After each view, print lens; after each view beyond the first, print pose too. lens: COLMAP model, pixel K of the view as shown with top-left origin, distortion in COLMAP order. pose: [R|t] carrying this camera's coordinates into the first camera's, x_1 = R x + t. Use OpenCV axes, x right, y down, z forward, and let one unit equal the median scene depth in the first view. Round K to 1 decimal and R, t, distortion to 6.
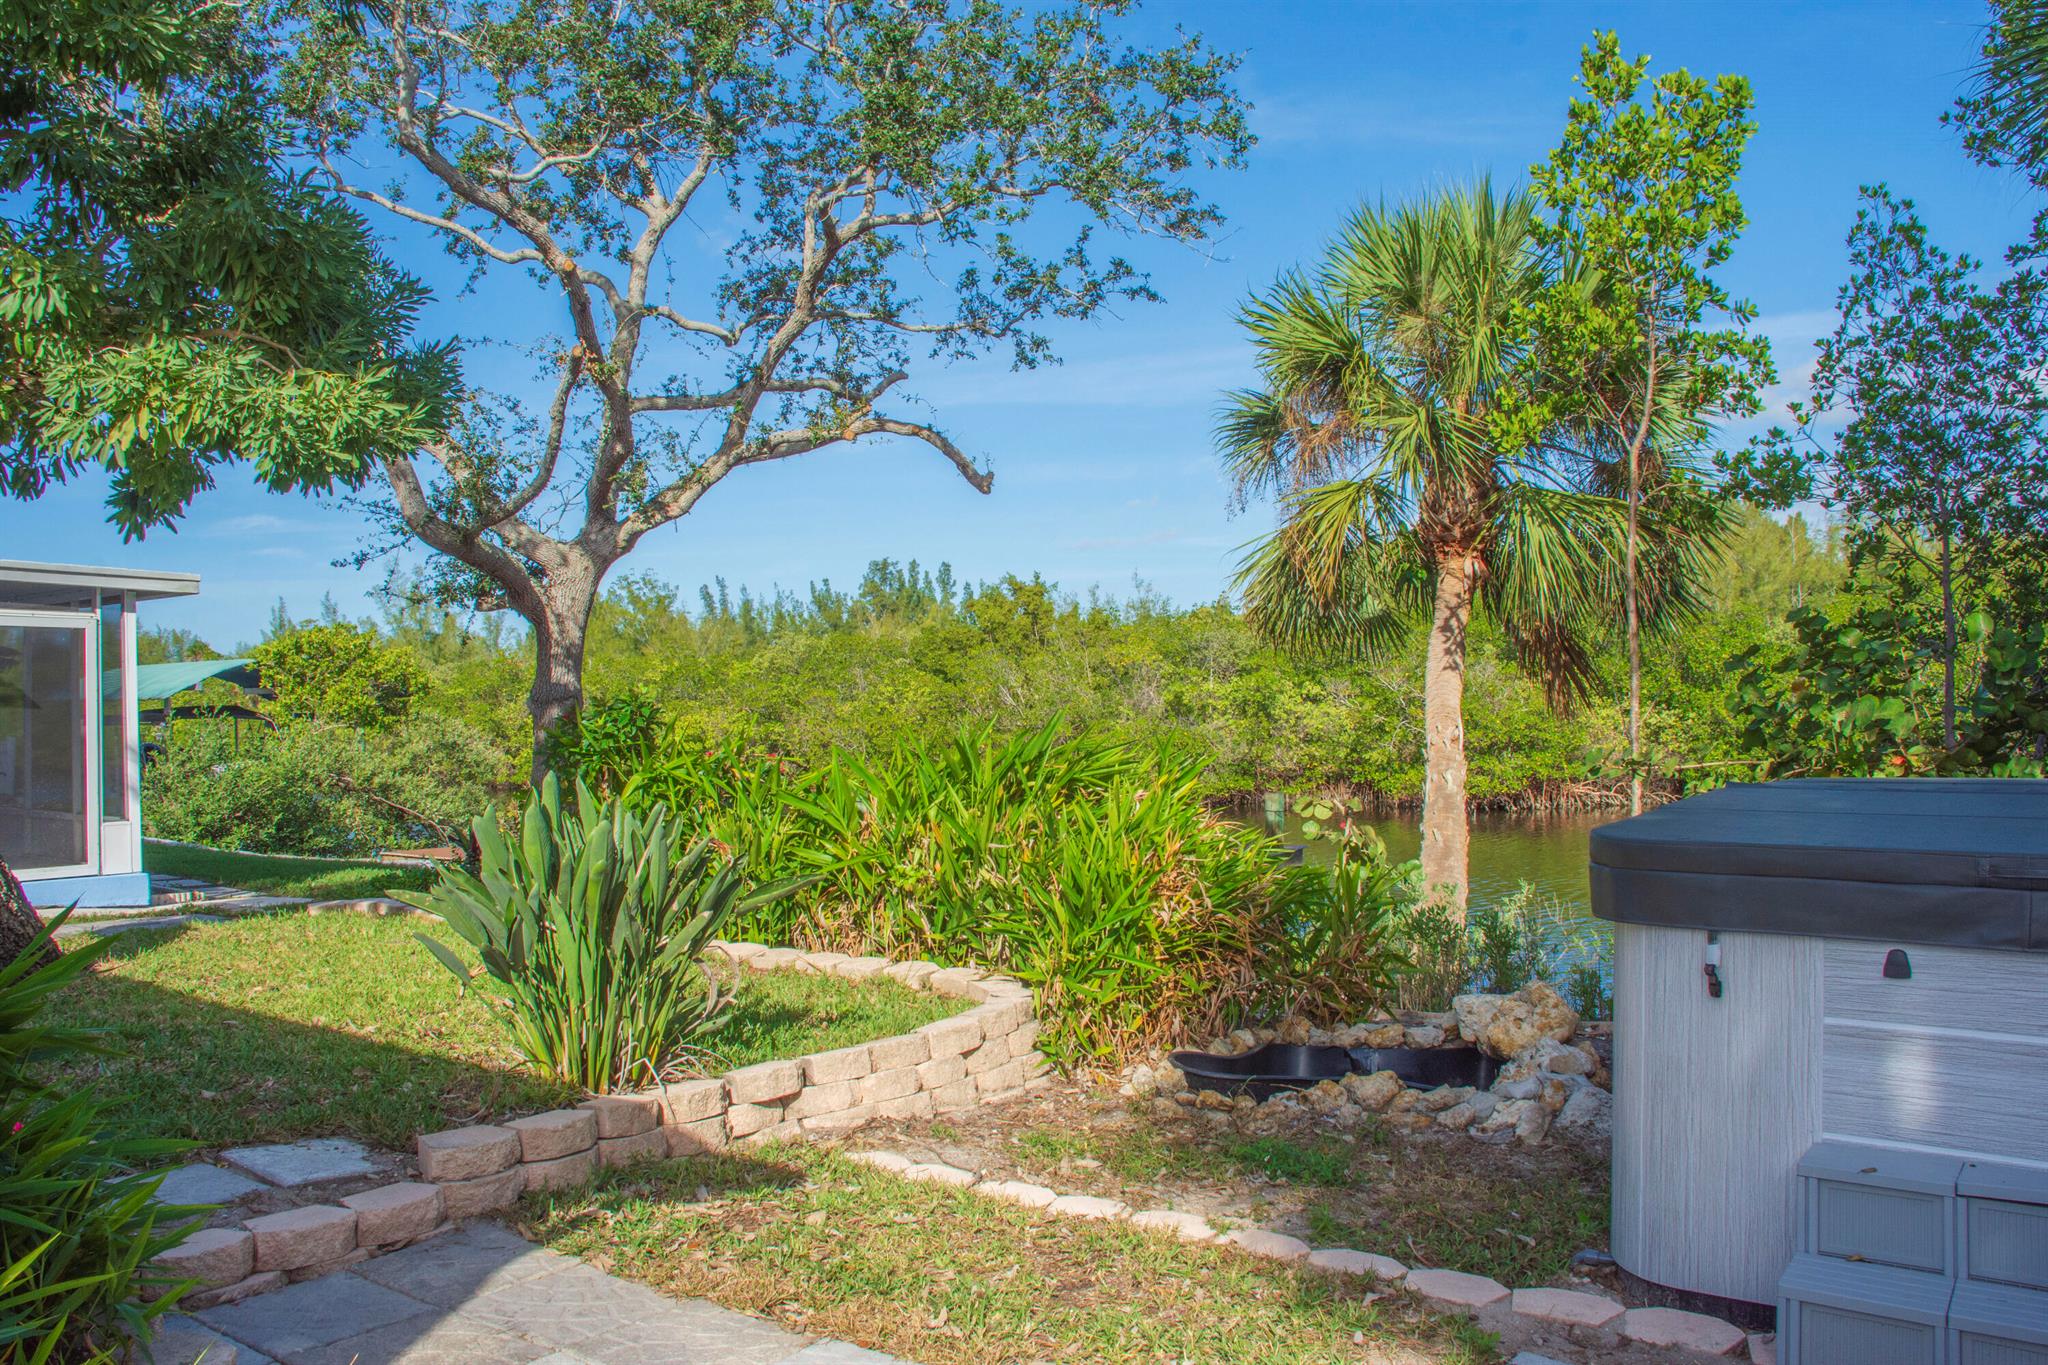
lens RADIAL K [[1566.6, 0, 1060.2], [0, 1566.6, 699.2], [0, 0, 1]] dist [-0.146908, 0.075948]
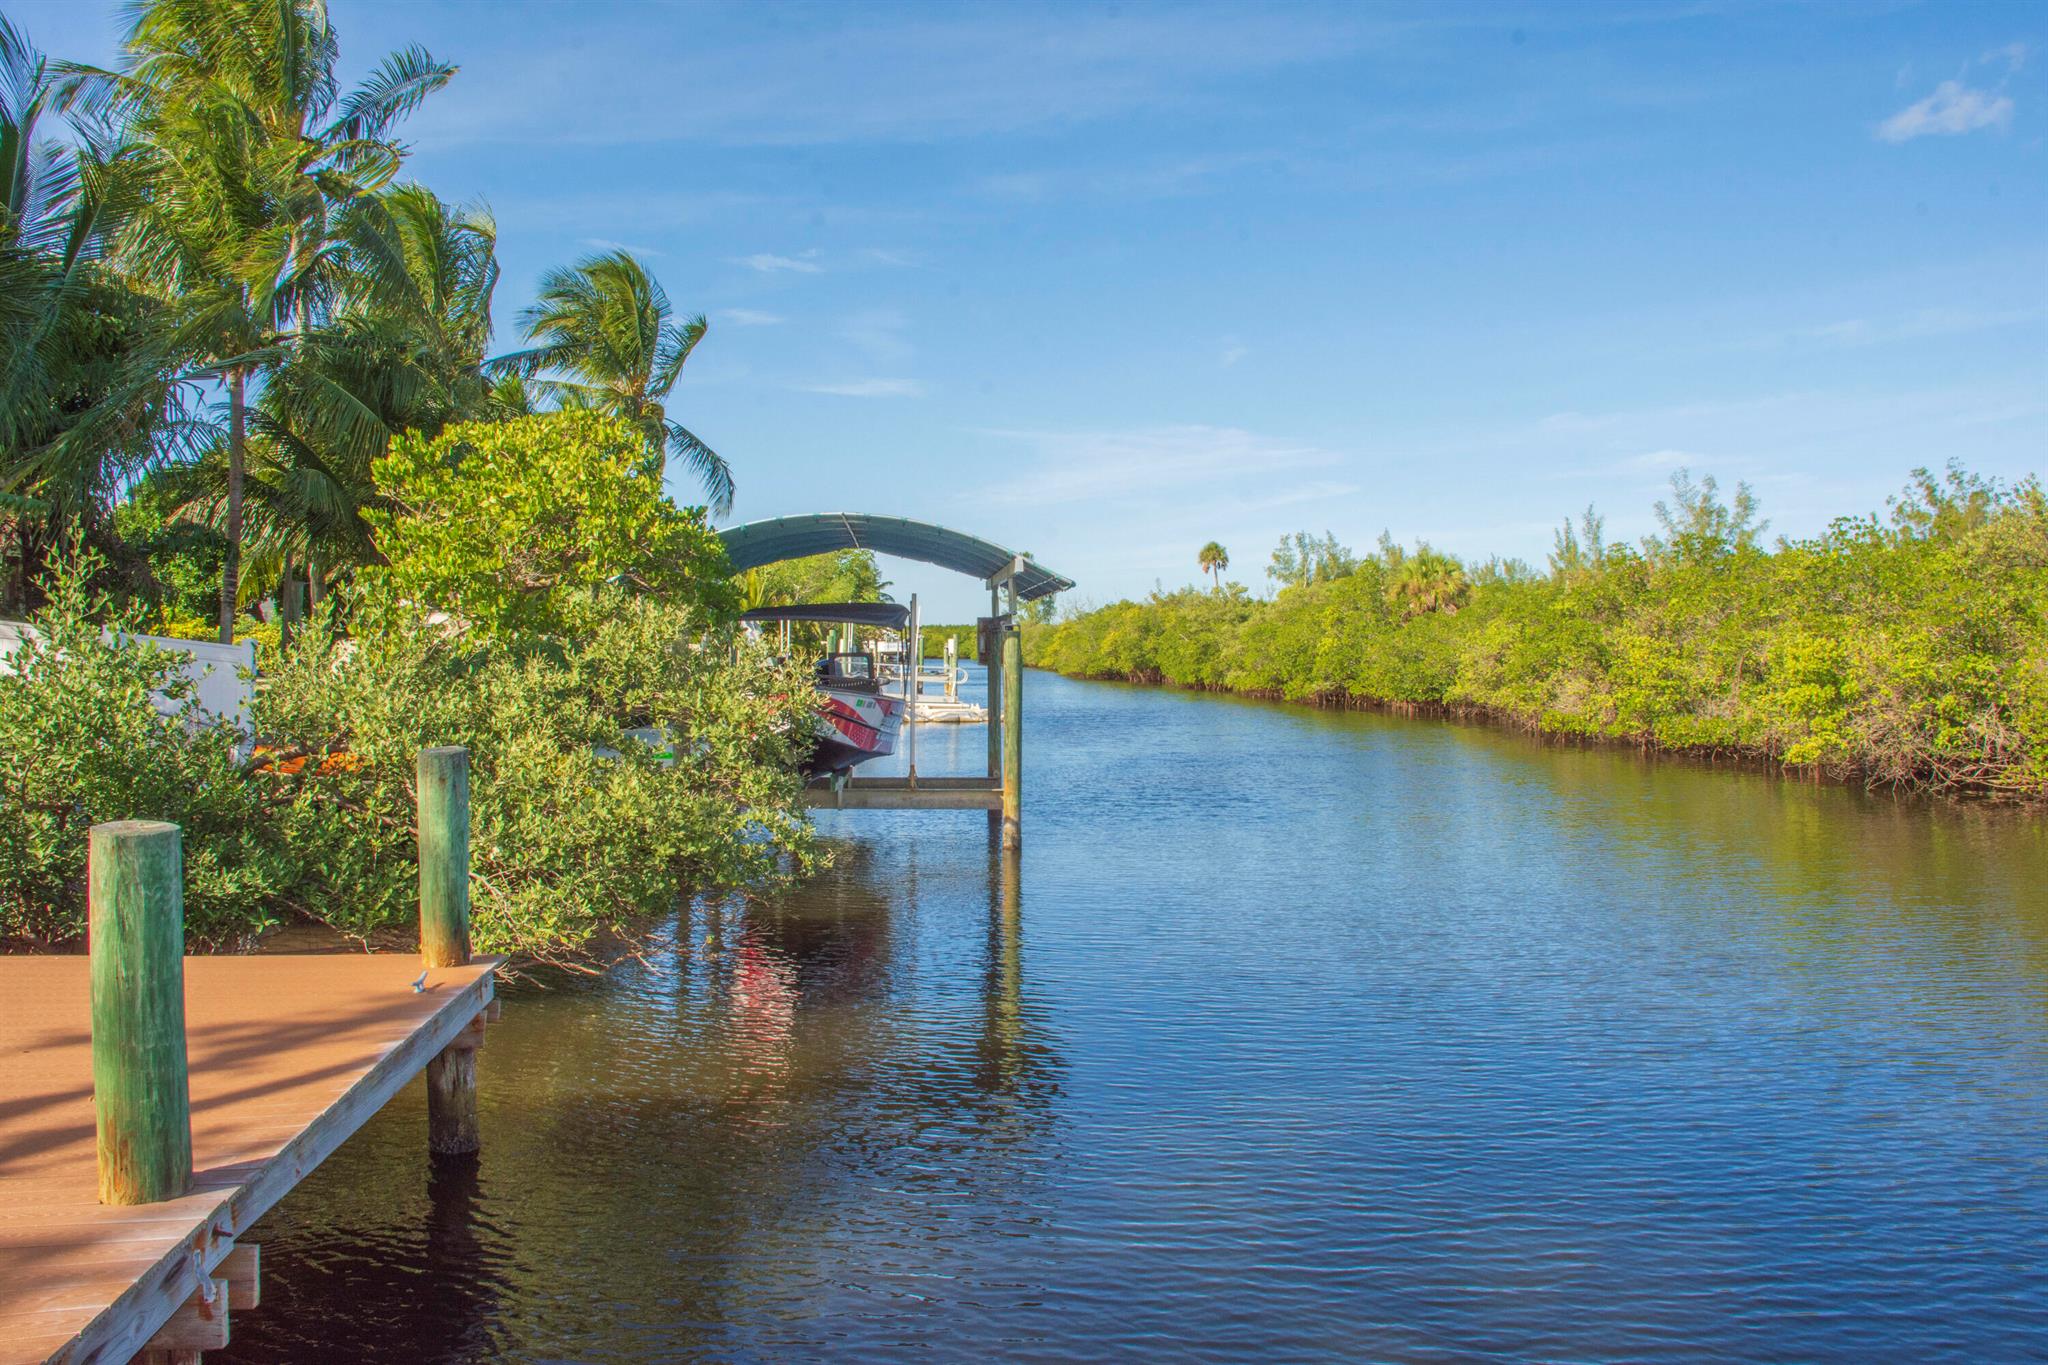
lens RADIAL K [[1566.6, 0, 1036.1], [0, 1566.6, 674.0], [0, 0, 1]] dist [-0.146908, 0.075948]
pose [[0.650918, 0.033409, -0.758413, -0.000558], [-0.012479, 0.999367, 0.033313, 0.008298], [0.759046, -0.012220, 0.650923, 0.408268]]
